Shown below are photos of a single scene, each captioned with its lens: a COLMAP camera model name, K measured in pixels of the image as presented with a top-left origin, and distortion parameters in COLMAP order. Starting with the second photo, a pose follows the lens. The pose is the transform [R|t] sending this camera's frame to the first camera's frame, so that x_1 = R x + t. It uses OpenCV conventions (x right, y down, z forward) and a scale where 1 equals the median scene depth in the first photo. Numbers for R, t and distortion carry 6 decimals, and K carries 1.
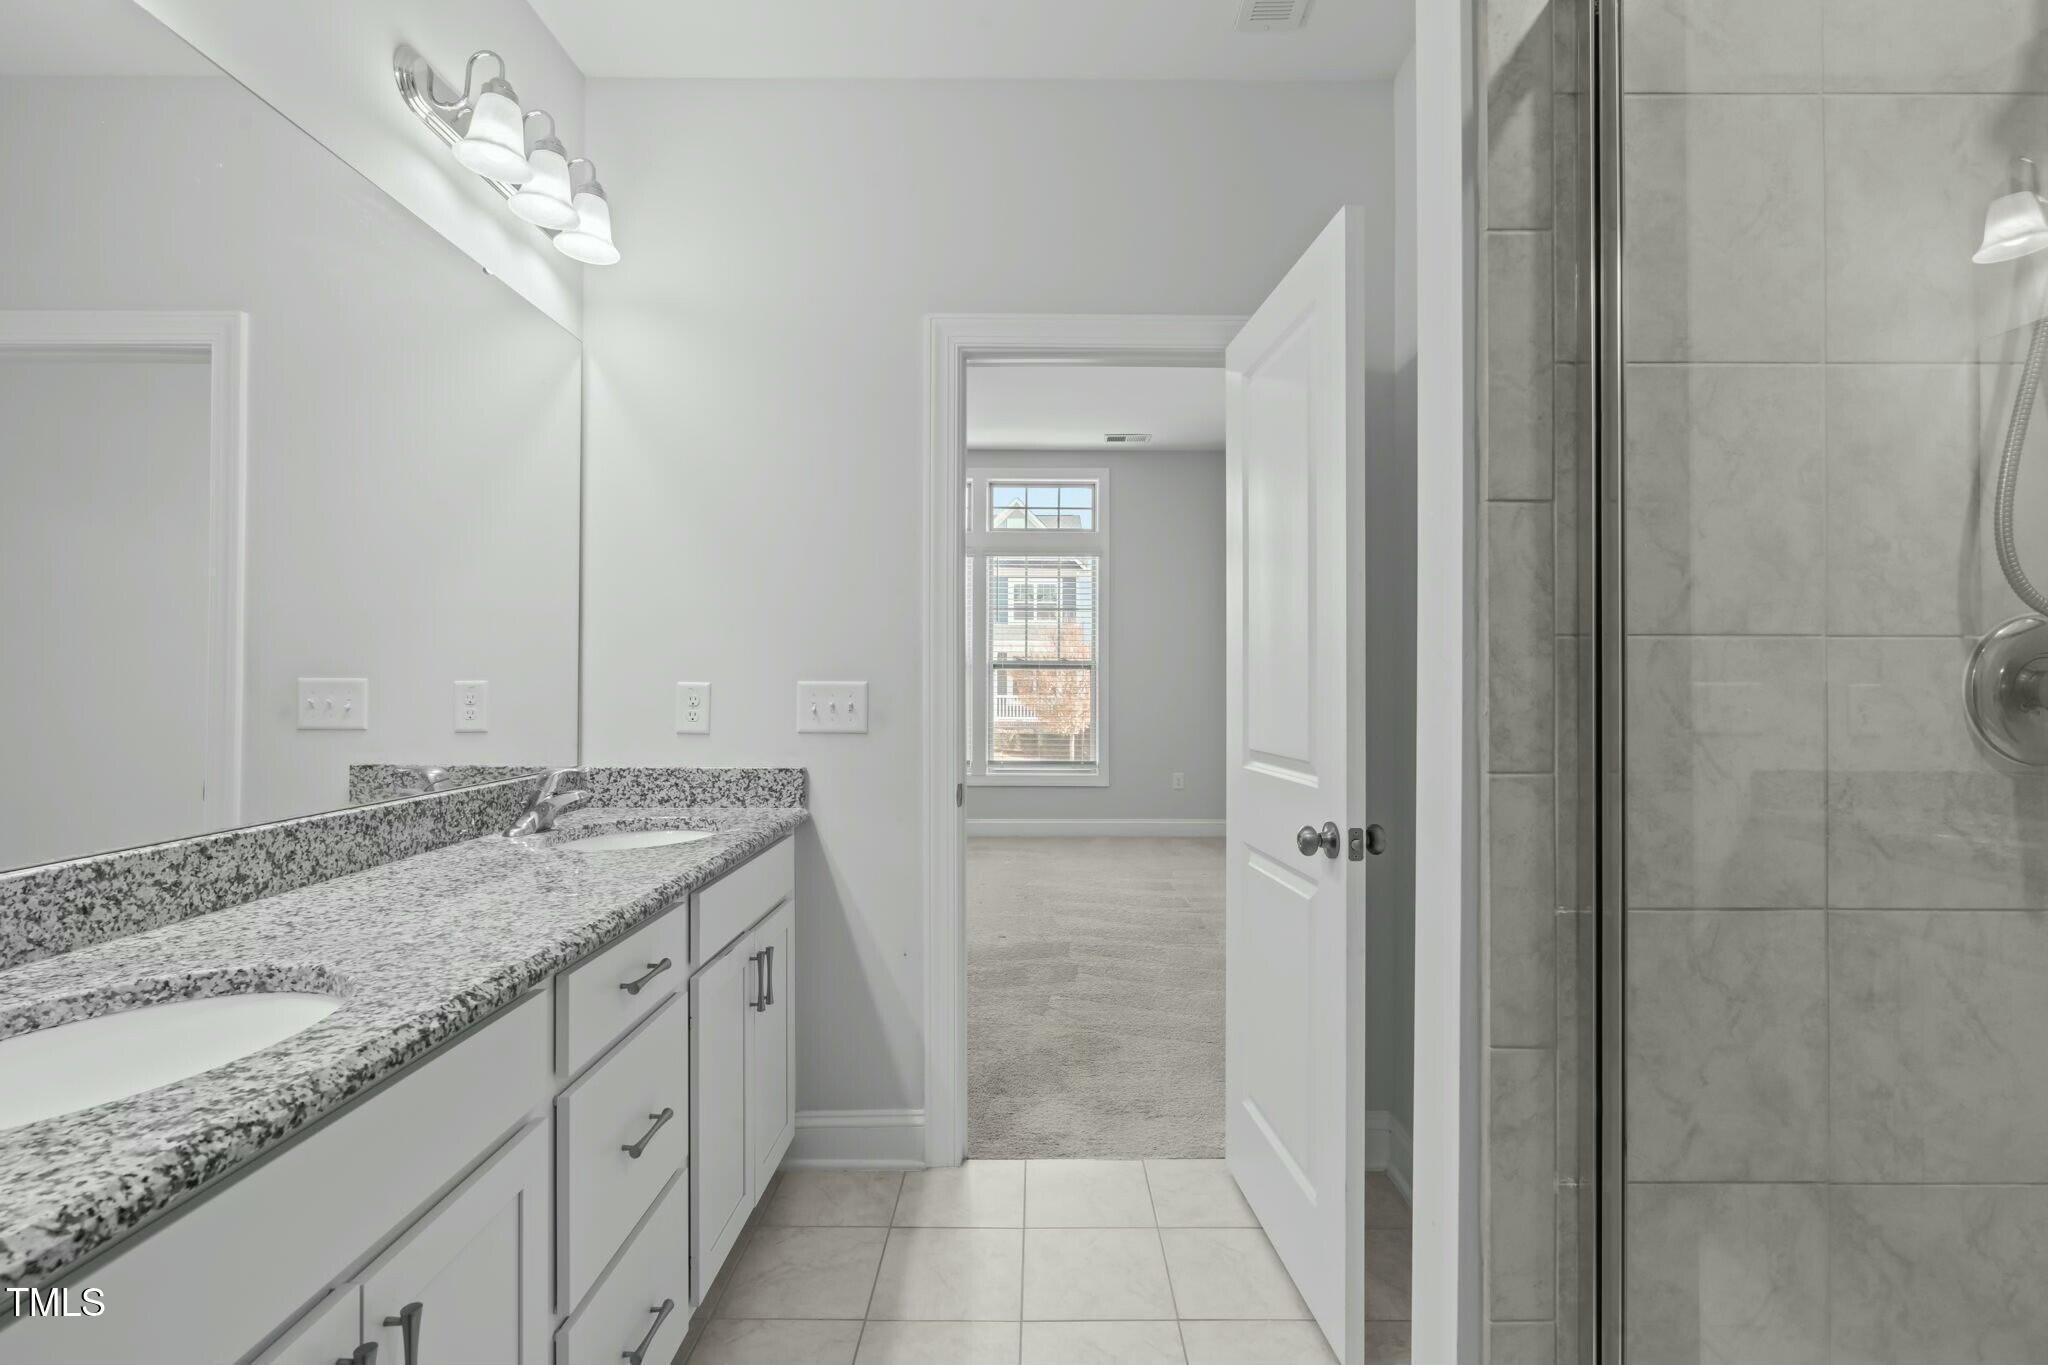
lens RADIAL K [[936.4, 0, 1022.4], [0, 936.4, 691.4], [0, 0, 1]] dist [-0.001220, 0.000253]
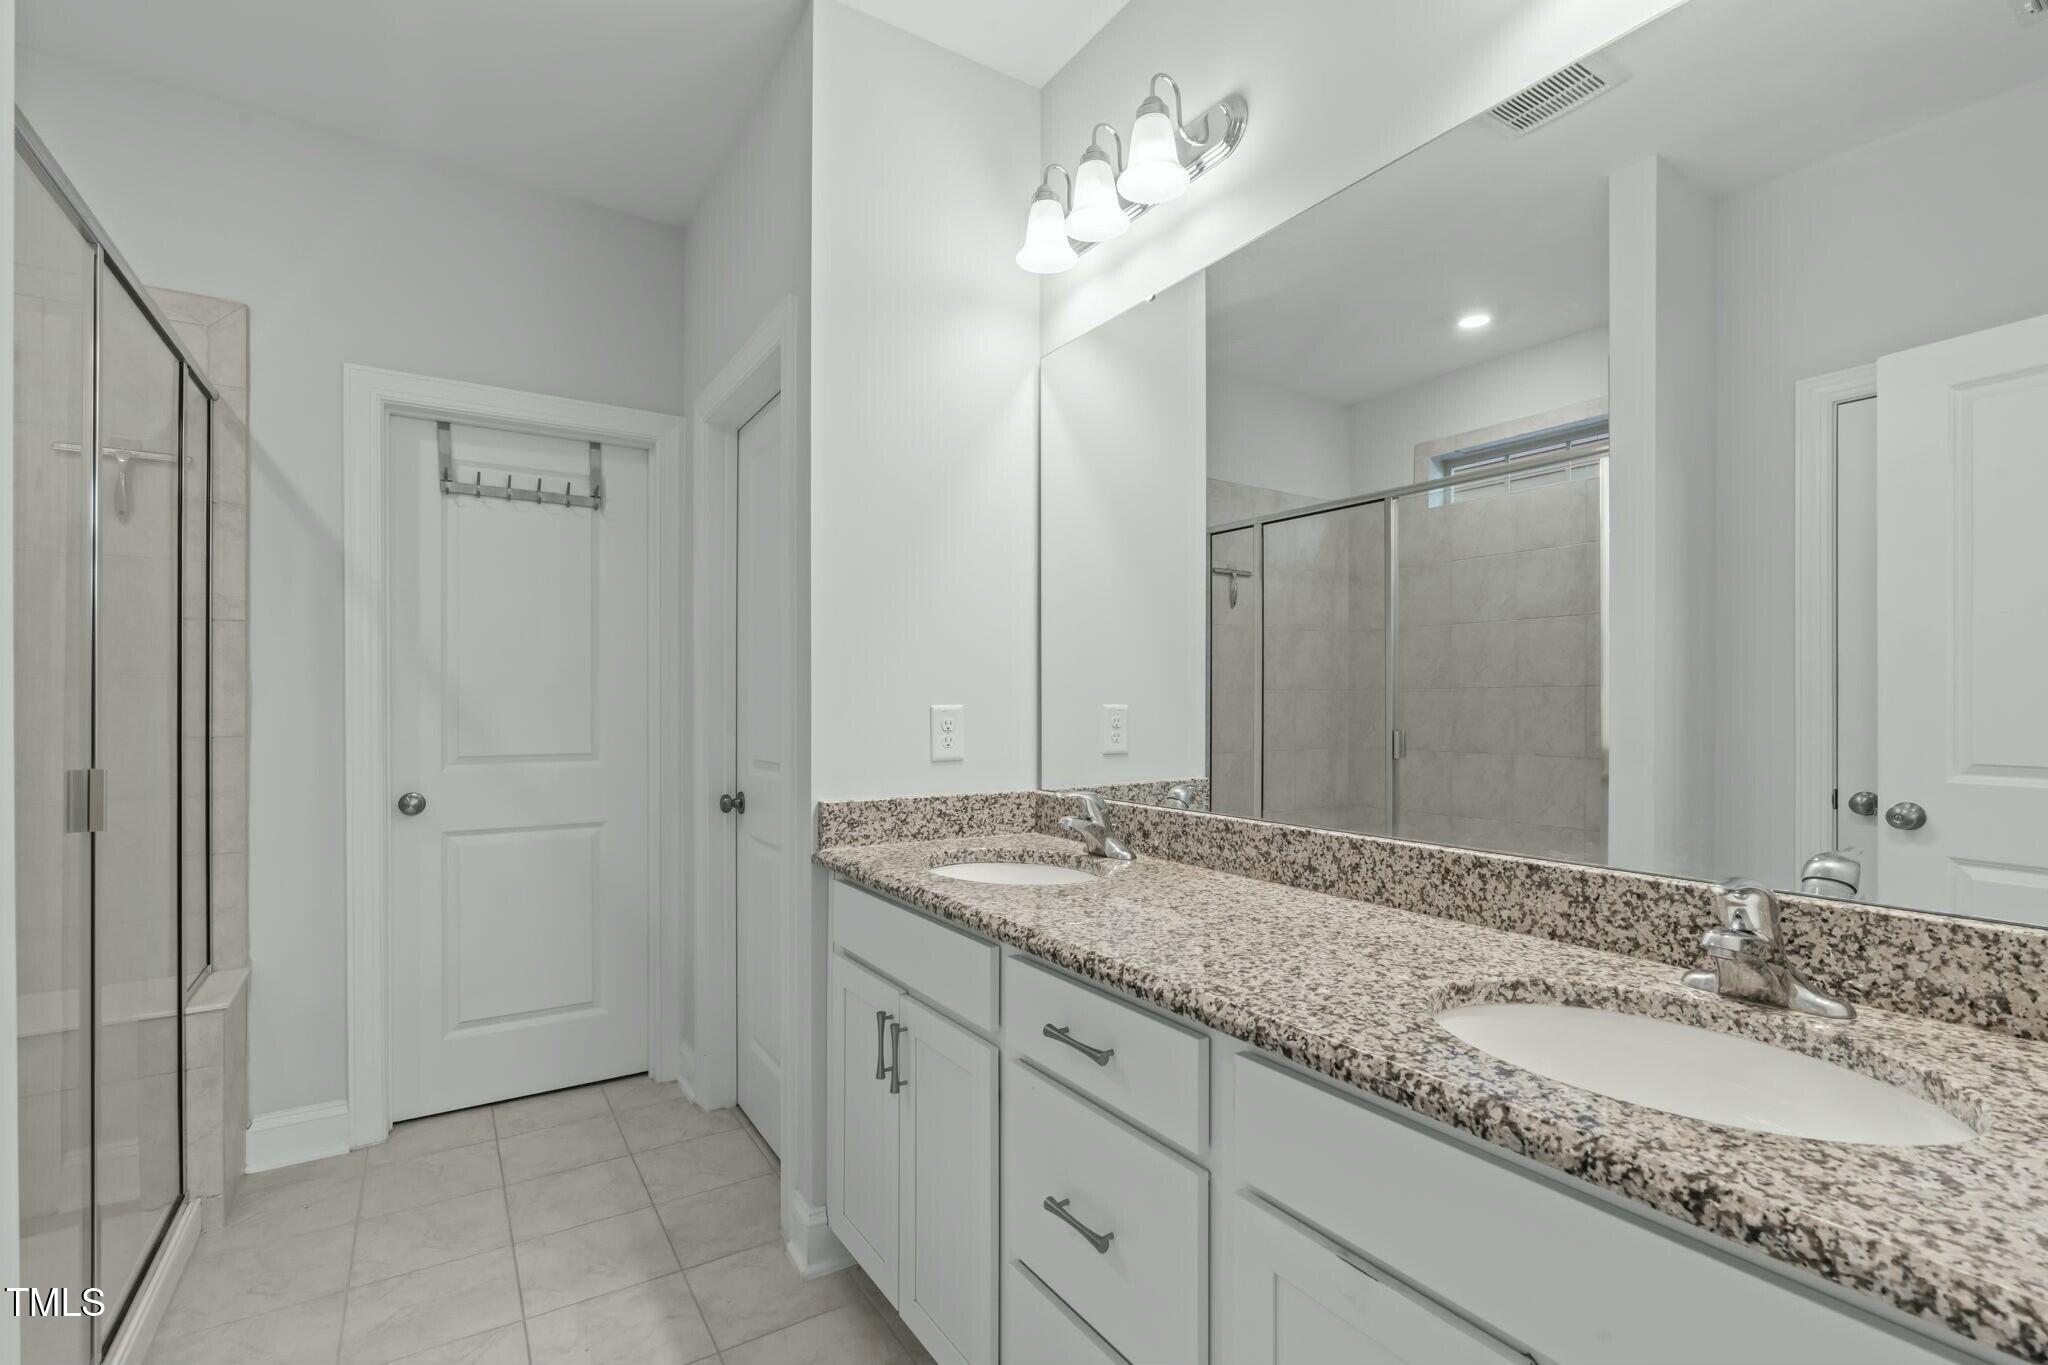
lens RADIAL K [[936.4, 0, 1022.4], [0, 936.4, 691.4], [0, 0, 1]] dist [-0.001220, 0.000253]
pose [[-0.834100, -0.008983, -0.551541, 0.125259], [-0.006501, 0.999958, -0.006454, -0.015890], [0.551576, -0.001798, -0.834123, 1.627600]]
